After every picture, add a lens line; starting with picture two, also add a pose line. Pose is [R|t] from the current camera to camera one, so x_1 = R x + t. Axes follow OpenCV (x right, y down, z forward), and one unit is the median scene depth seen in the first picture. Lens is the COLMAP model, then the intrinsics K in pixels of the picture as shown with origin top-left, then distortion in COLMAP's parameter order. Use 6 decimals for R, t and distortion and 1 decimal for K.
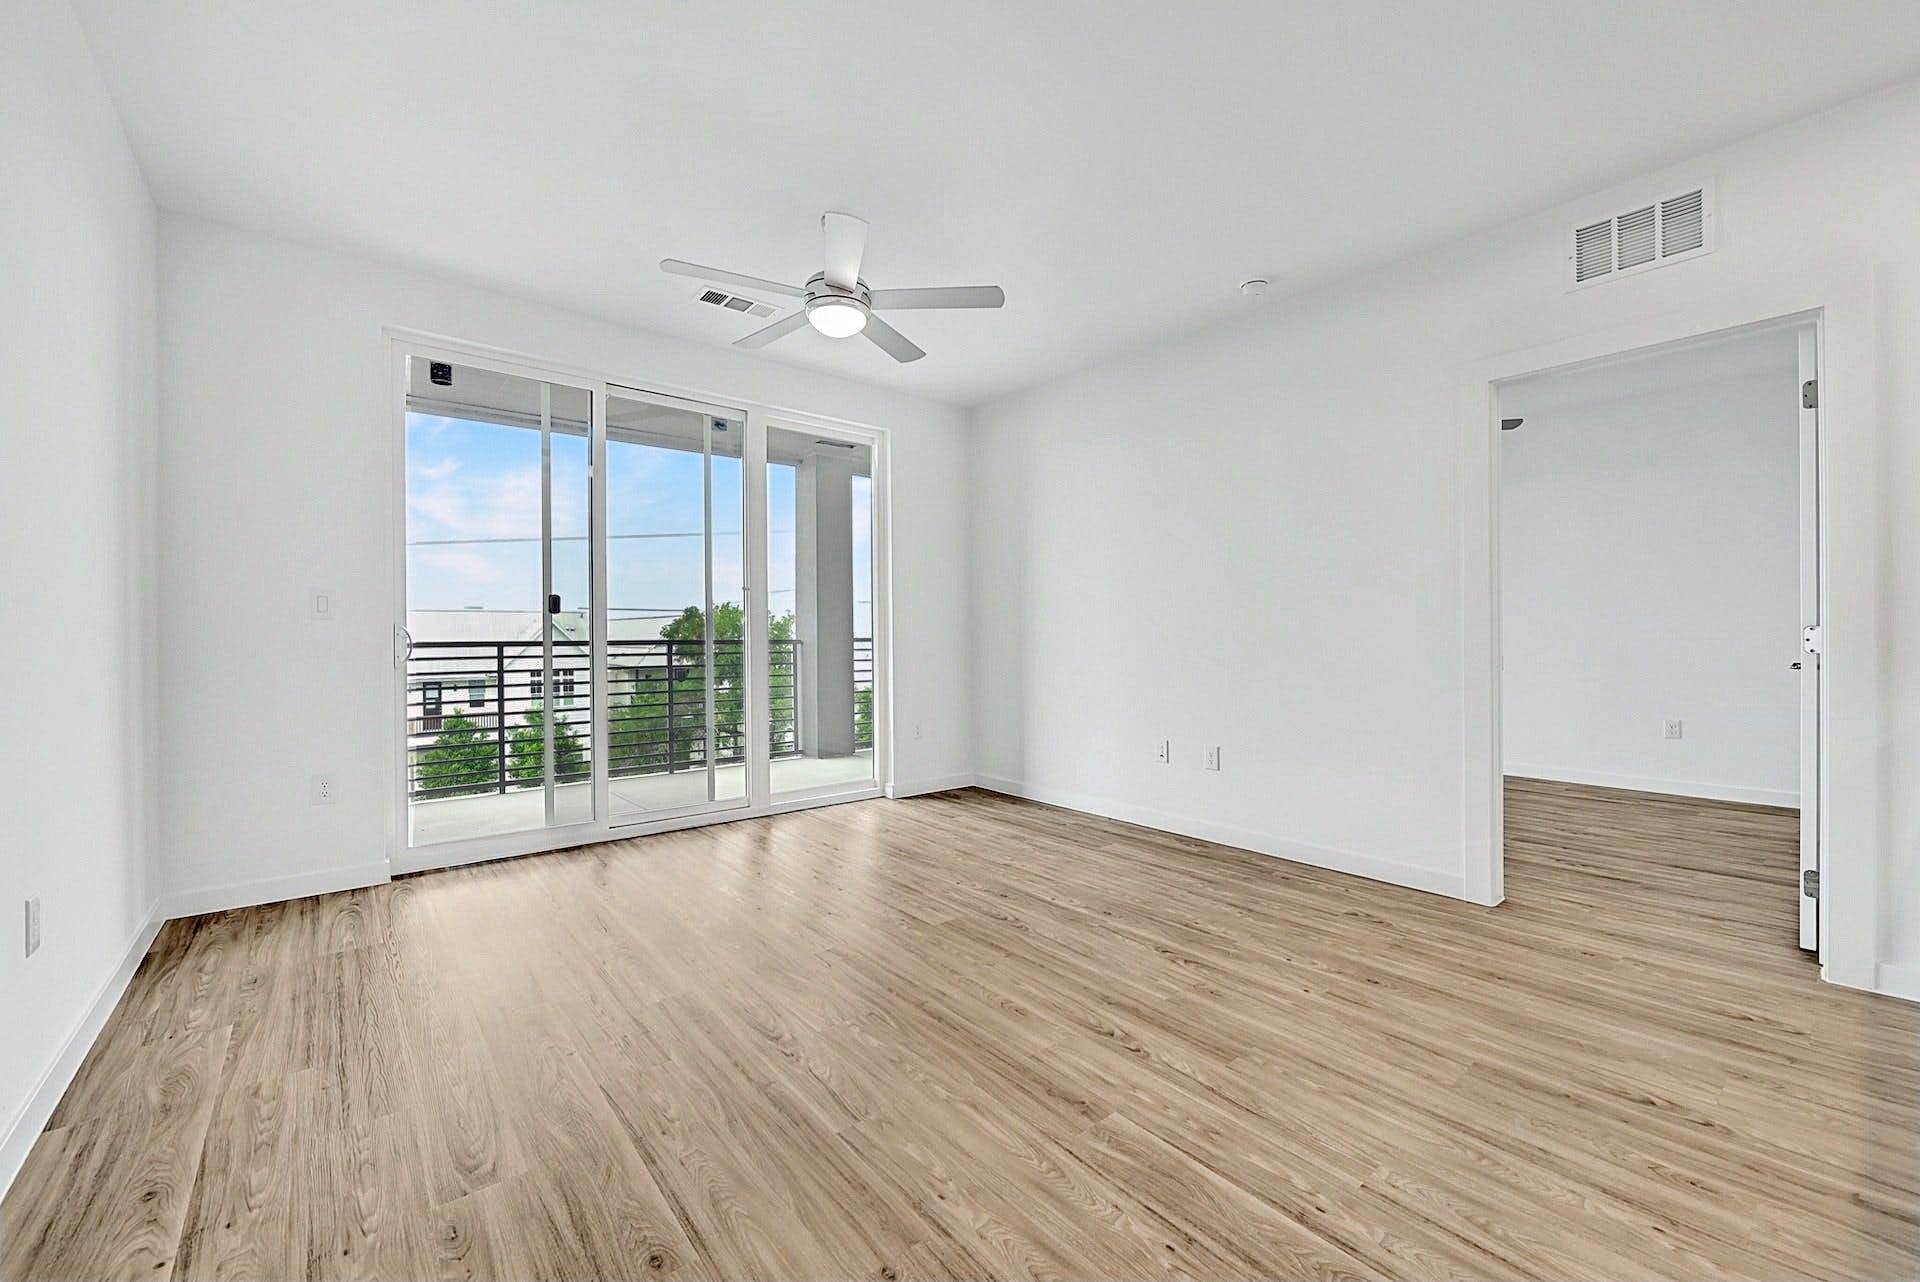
lens RADIAL K [[761.0, 0, 964.0], [0, 761.0, 645.0], [0, 0, 1]] dist [0.000695, 0.002817]
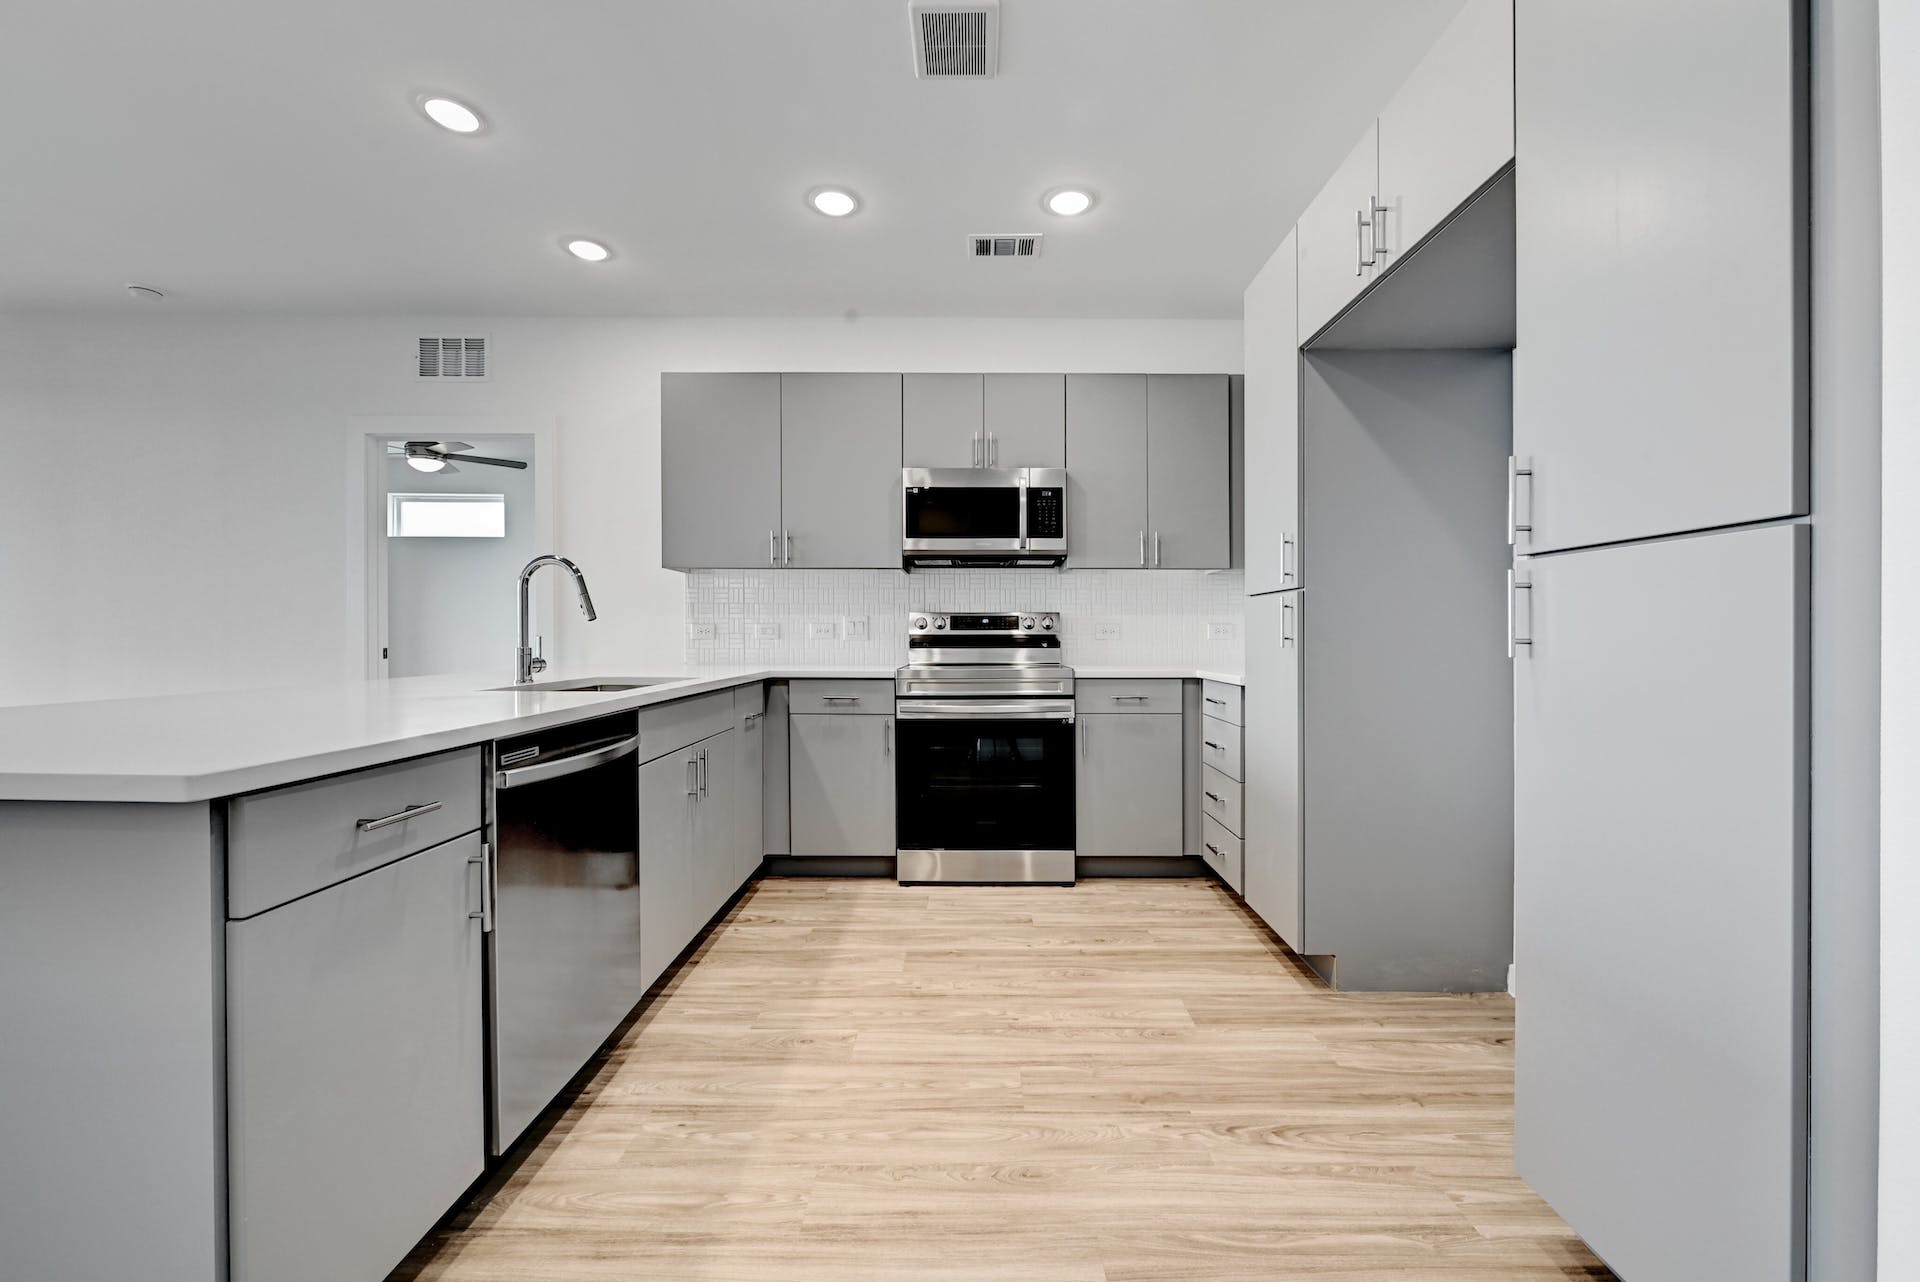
lens RADIAL K [[761.0, 0, 953.8], [0, 761.0, 634.8], [0, 0, 1]] dist [0.000695, 0.002817]
pose [[0.646900, -0.003495, 0.762567, 0.359202], [0.008119, 0.999964, -0.002305, 0.004769], [-0.762531, 0.007683, 0.646906, -0.611219]]
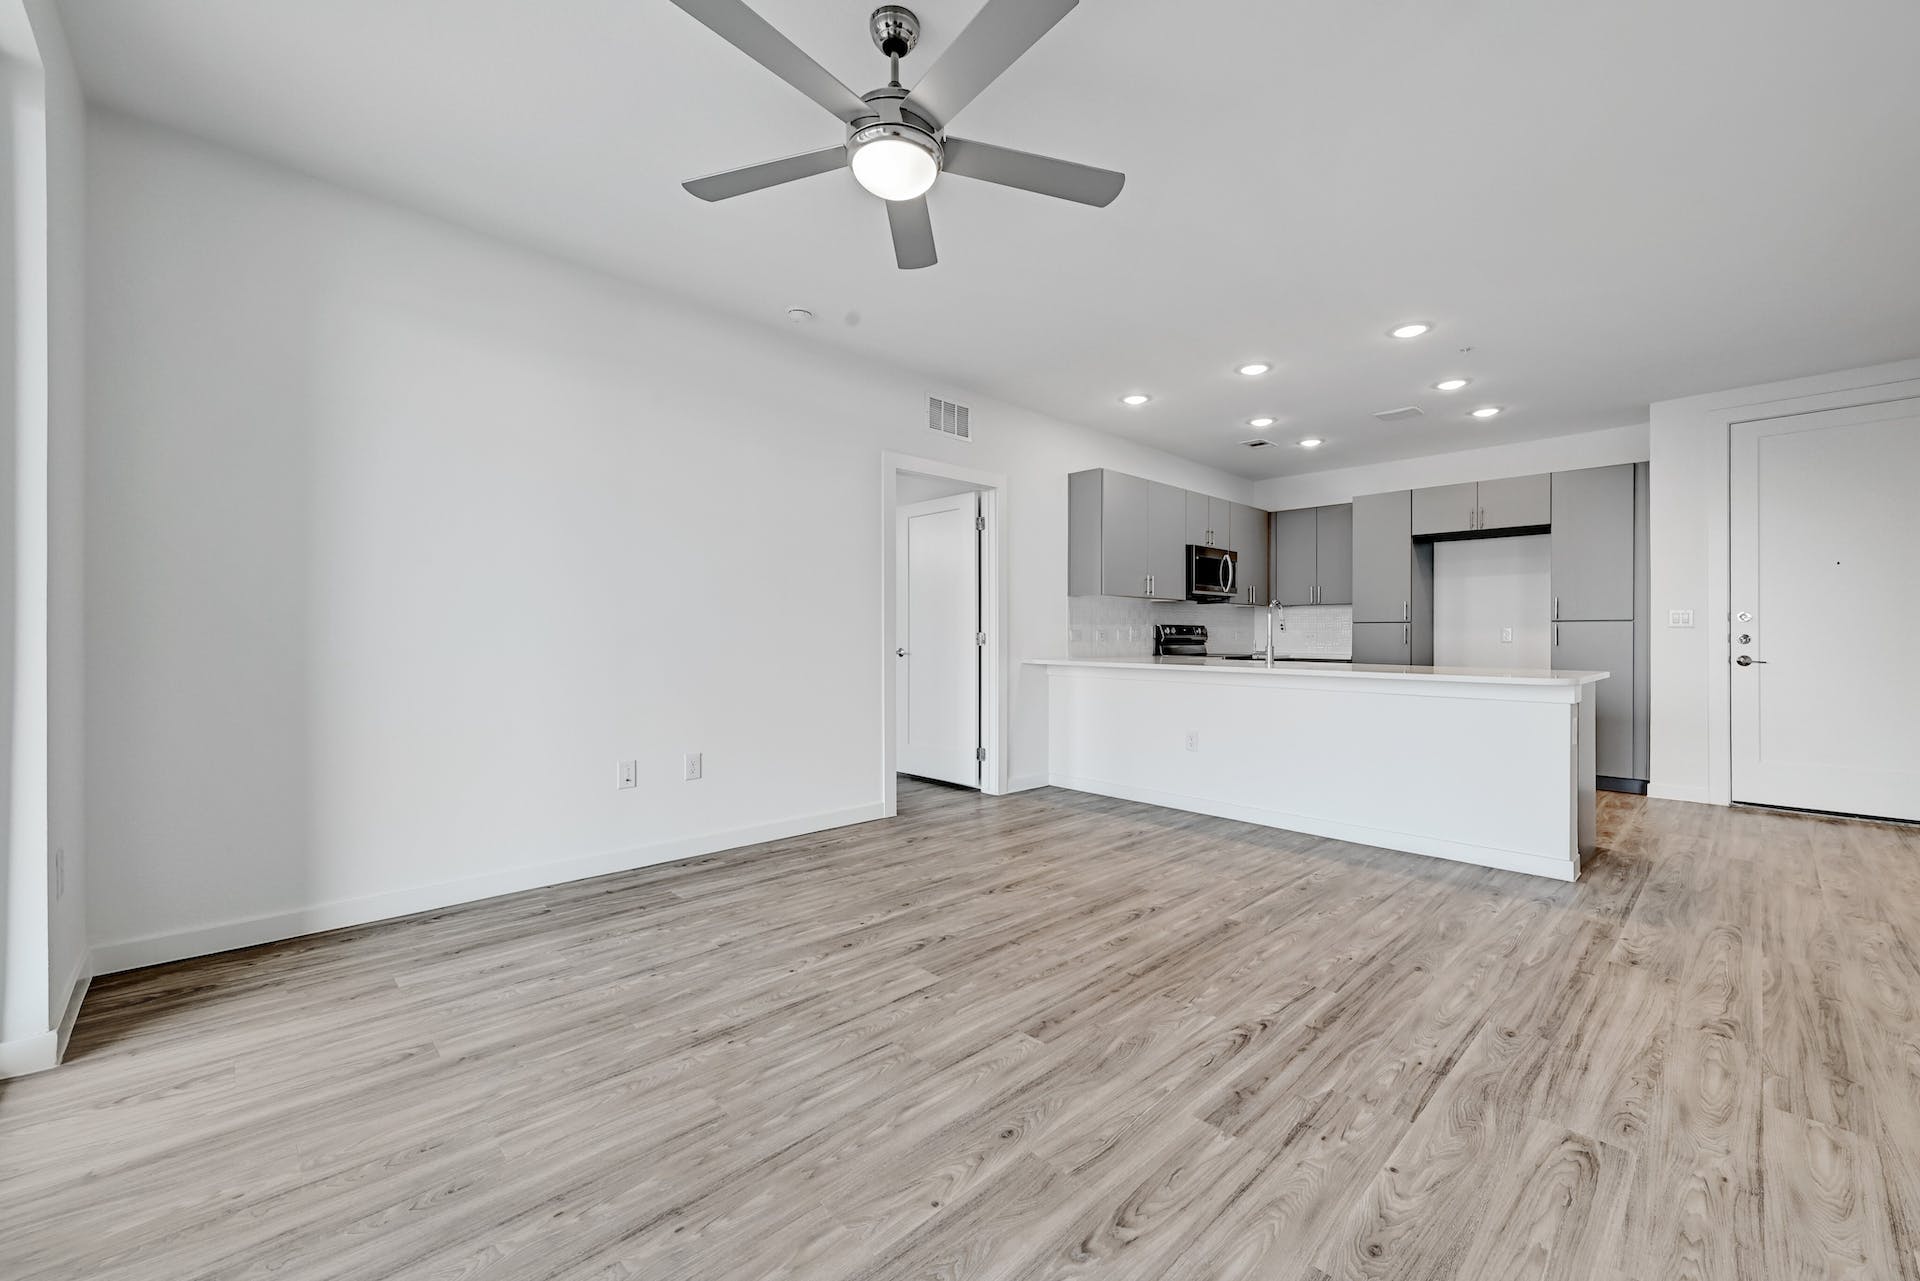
lens RADIAL K [[761.0, 0, 985.6], [0, 761.0, 615.9], [0, 0, 1]] dist [0.000695, 0.002817]
pose [[-0.080156, 0.025150, 0.996465, -0.834155], [0.005808, 0.999676, -0.024764, -0.011600], [-0.996765, 0.003802, -0.080276, 0.950866]]
